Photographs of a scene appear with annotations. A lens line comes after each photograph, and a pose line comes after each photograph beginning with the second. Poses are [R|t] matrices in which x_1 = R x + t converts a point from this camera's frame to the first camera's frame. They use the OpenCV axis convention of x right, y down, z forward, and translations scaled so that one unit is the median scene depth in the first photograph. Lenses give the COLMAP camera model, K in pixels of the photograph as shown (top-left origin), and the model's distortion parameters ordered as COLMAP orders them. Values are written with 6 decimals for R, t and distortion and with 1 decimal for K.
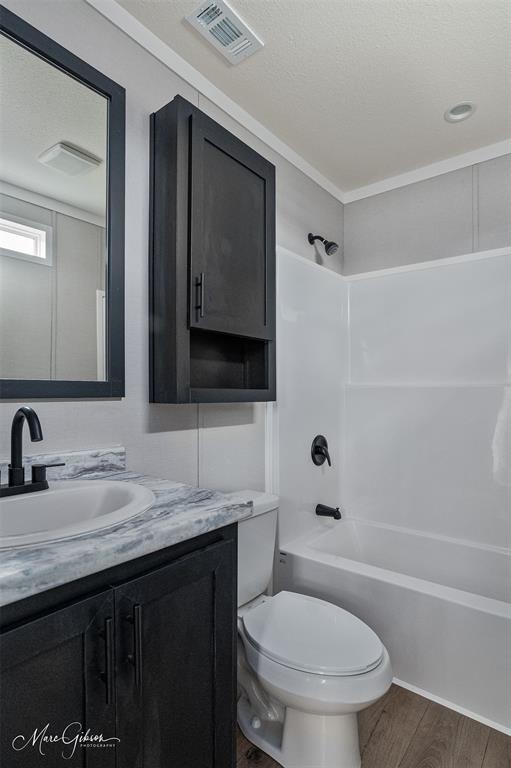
lens RADIAL K [[396.1, 0, 255.5], [0, 396.1, 384.0], [0, 0, 1]] dist [-0.024892, 0.001095]
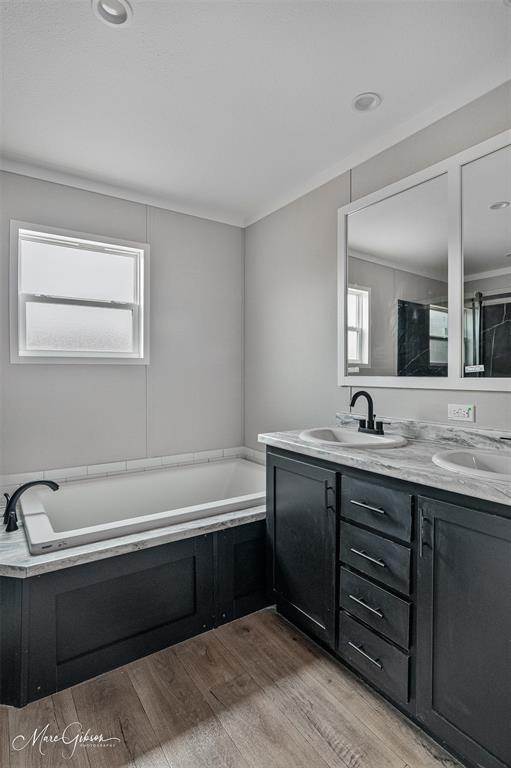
lens RADIAL K [[396.1, 0, 255.5], [0, 396.1, 384.0], [0, 0, 1]] dist [-0.024892, 0.001095]
pose [[-0.296753, 0.020061, -0.954744, 1.470419], [0.015446, 0.999749, 0.016206, -0.019836], [0.954829, -0.009938, -0.296988, 0.983226]]
